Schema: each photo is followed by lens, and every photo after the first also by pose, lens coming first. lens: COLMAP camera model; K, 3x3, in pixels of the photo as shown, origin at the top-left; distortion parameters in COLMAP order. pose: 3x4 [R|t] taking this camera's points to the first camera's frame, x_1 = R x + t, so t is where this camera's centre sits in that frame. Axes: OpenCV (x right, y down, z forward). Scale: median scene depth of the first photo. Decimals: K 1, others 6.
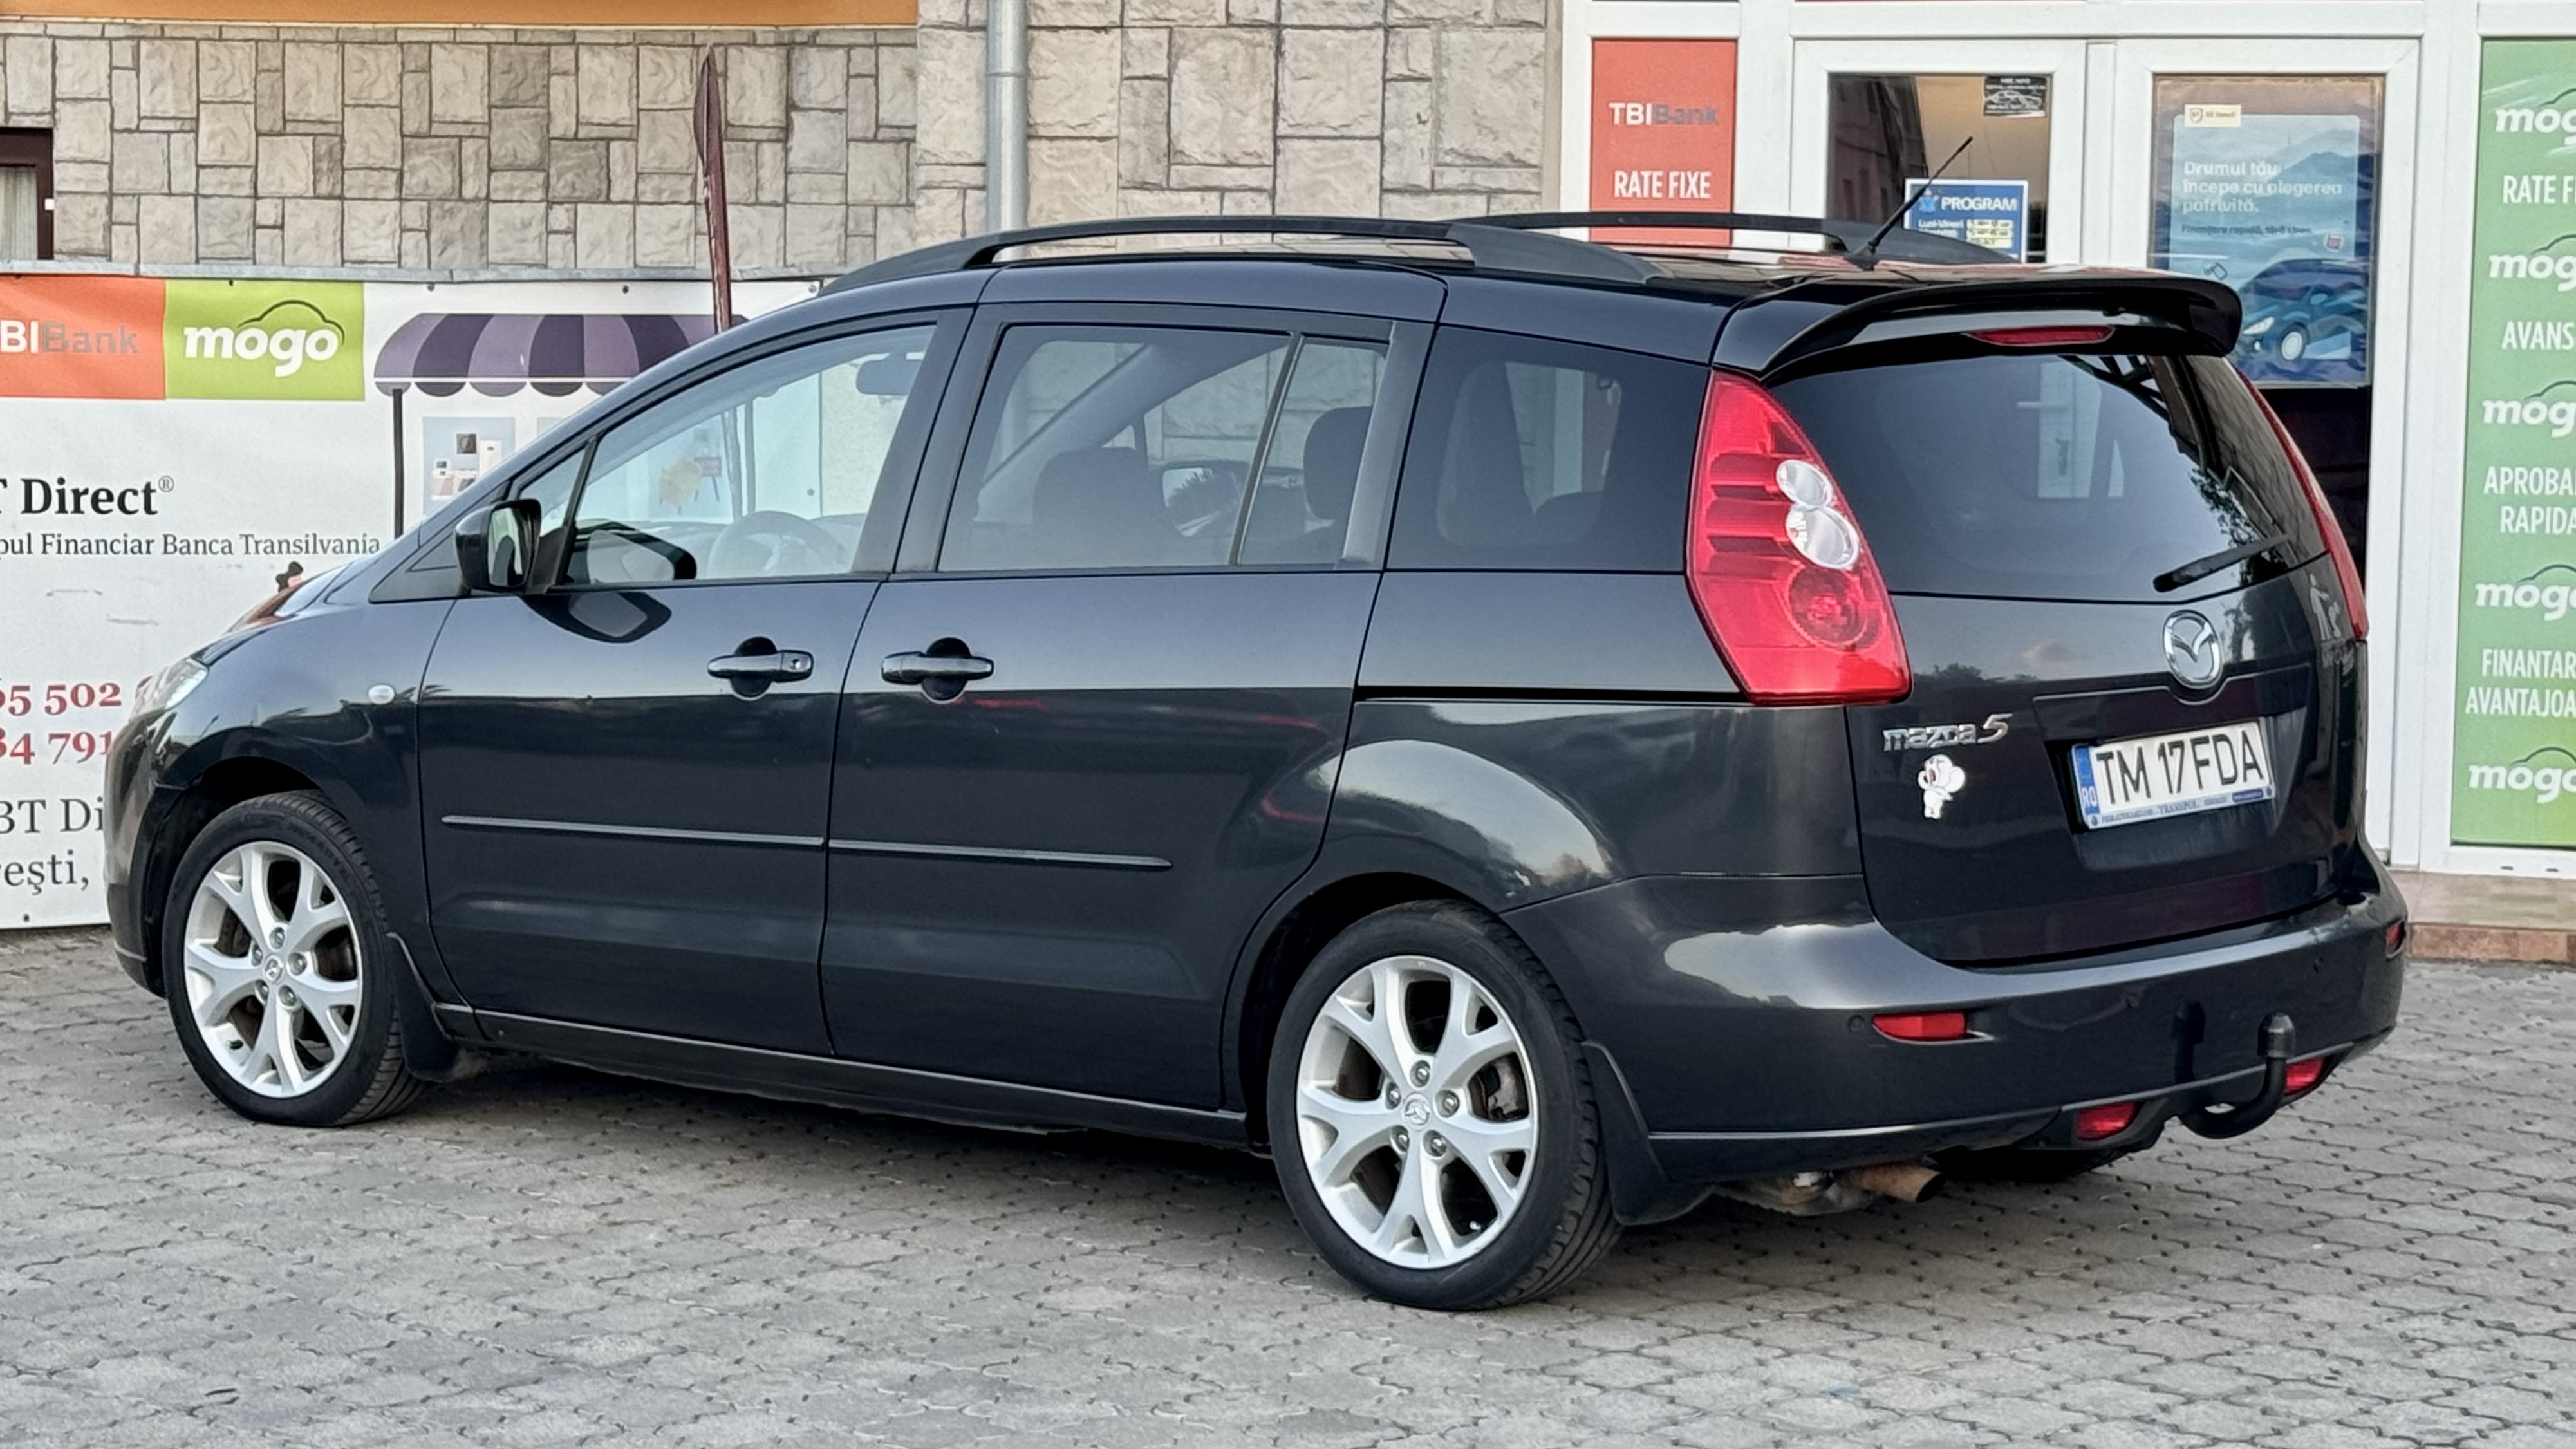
lens RADIAL K [[5602.4, 0, 1288.0], [0, 5602.4, 724.5], [0, 0, 1]] dist [0.061197, 0.530777]
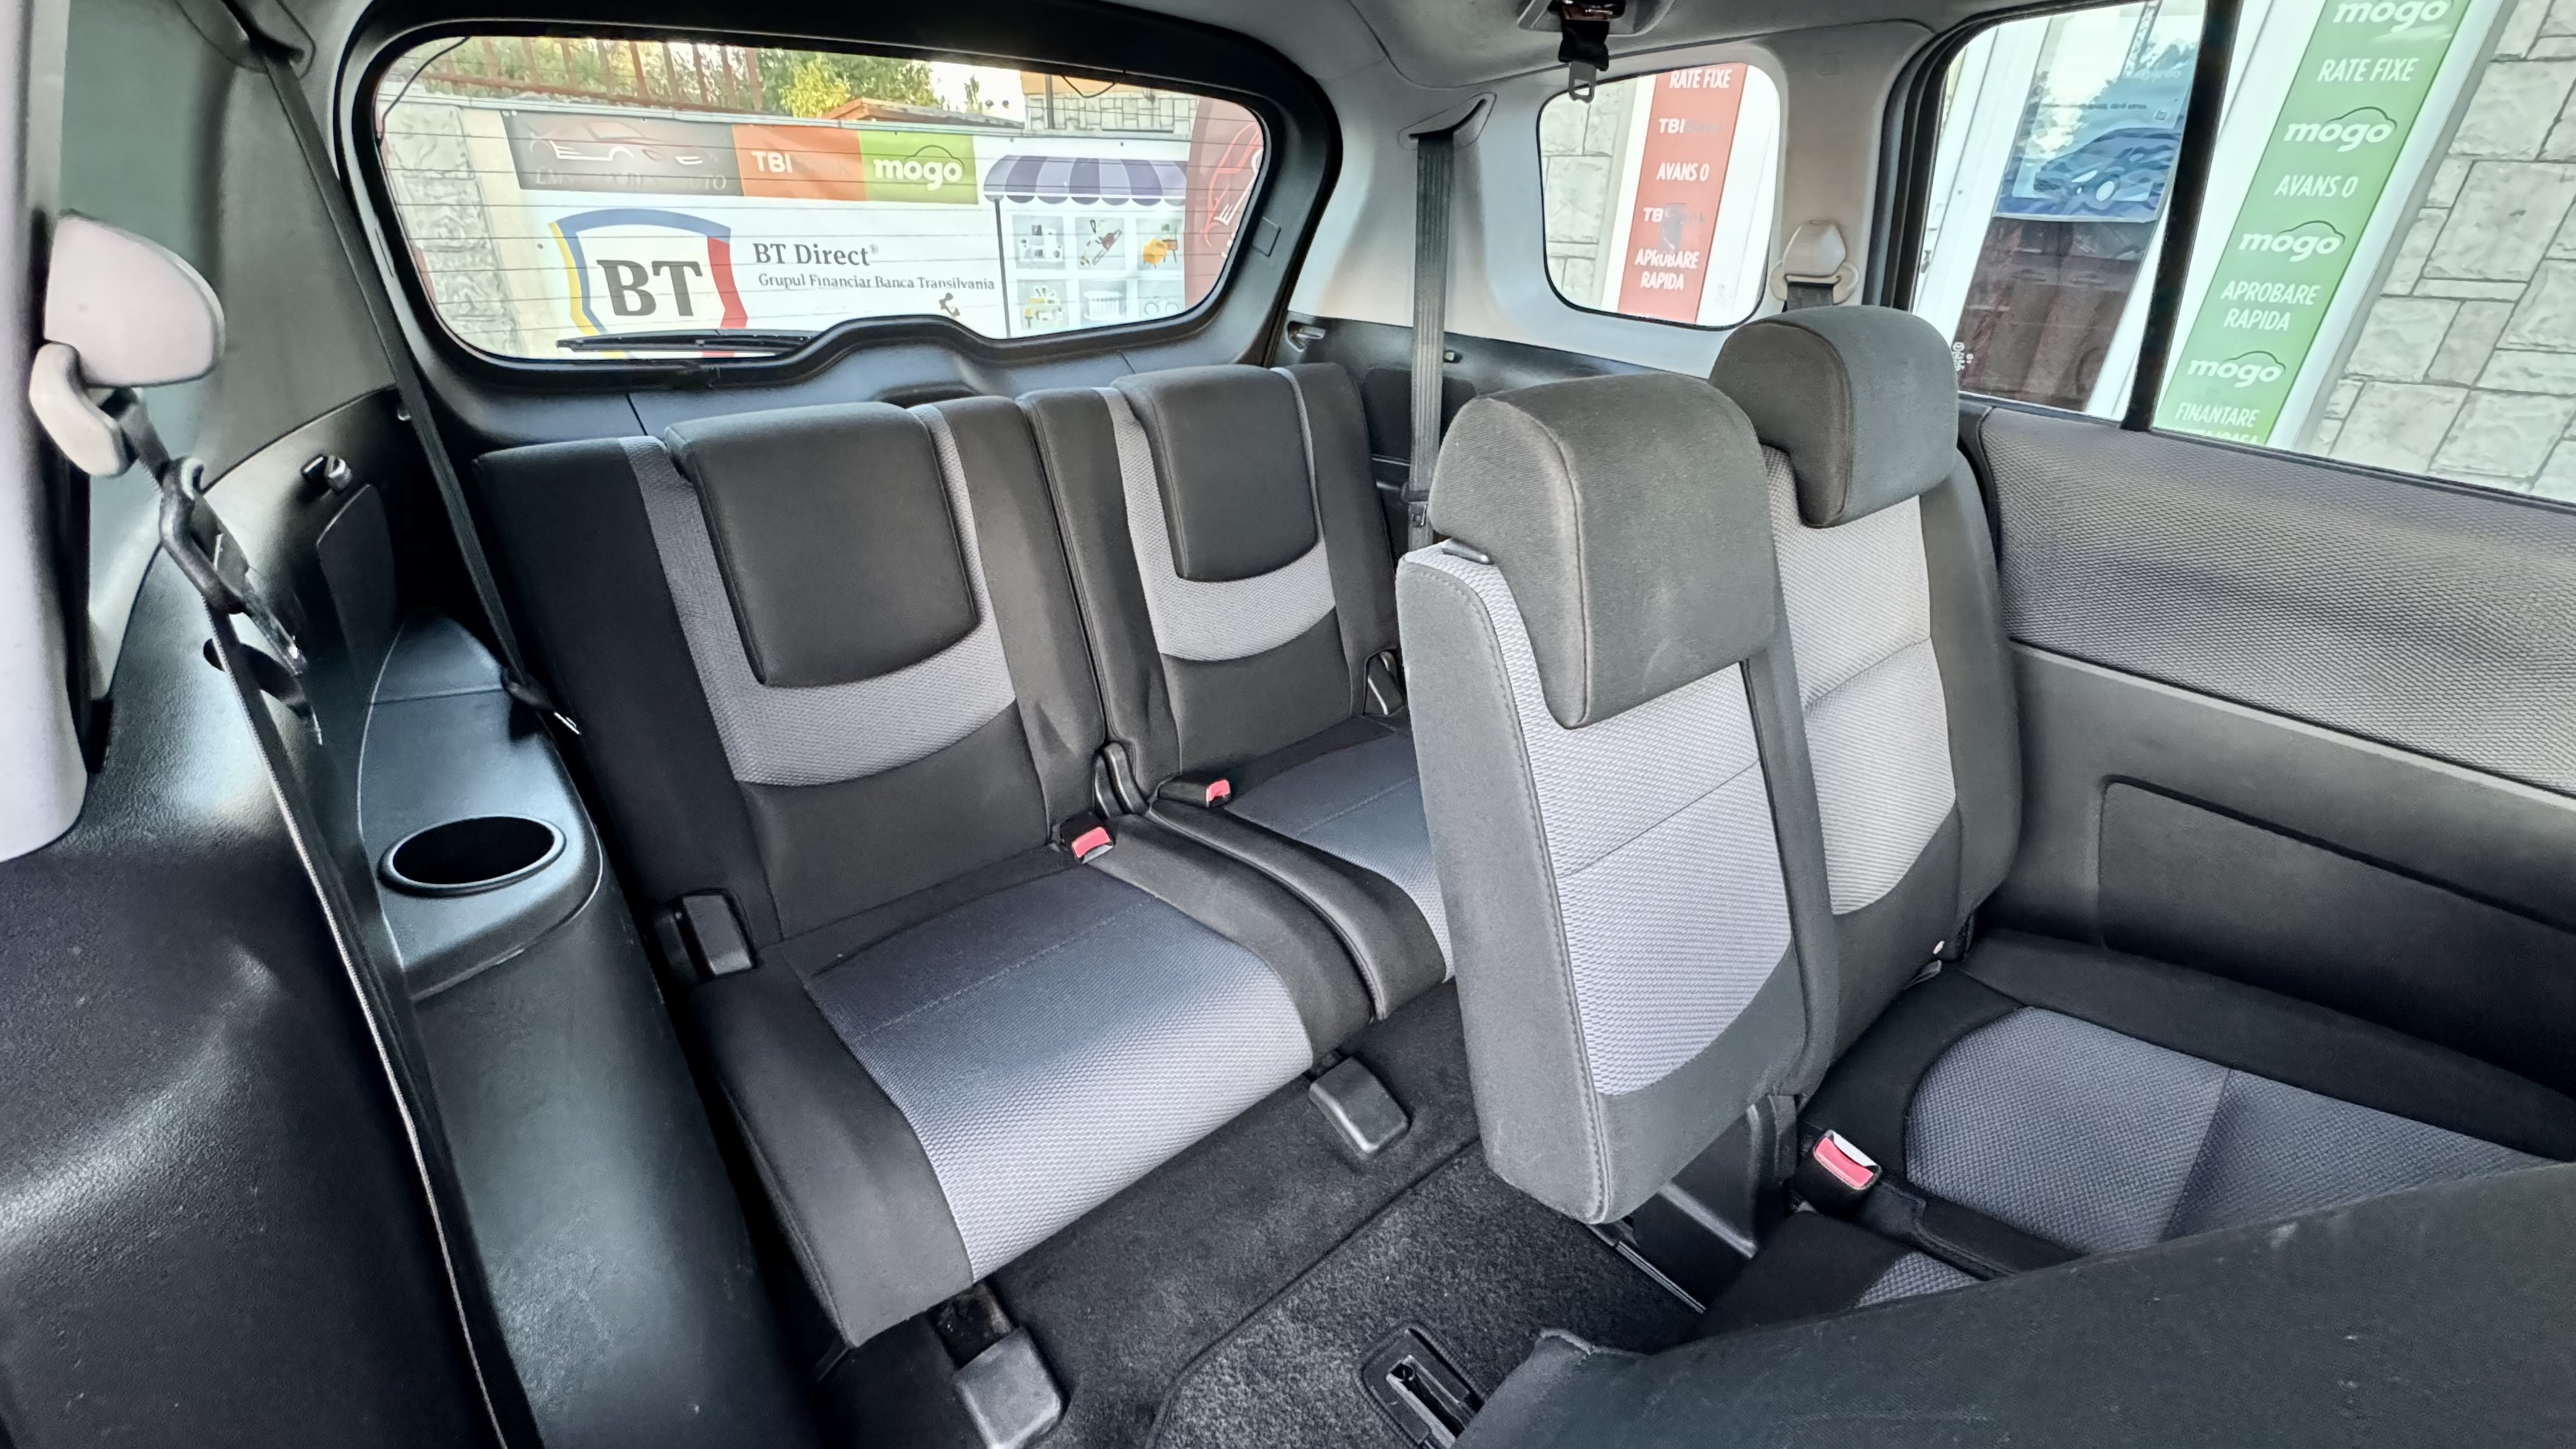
lens RADIAL K [[1054.2, 0, 1288.0], [0, 1054.2, 724.5], [0, 0, 1]] dist [-0.000489, -0.000284]
pose [[0.963447, 0.134238, -0.231839, 0.047024], [-0.036818, 0.923537, 0.381738, -0.033422], [0.265355, -0.359248, 0.894722, 0.615812]]
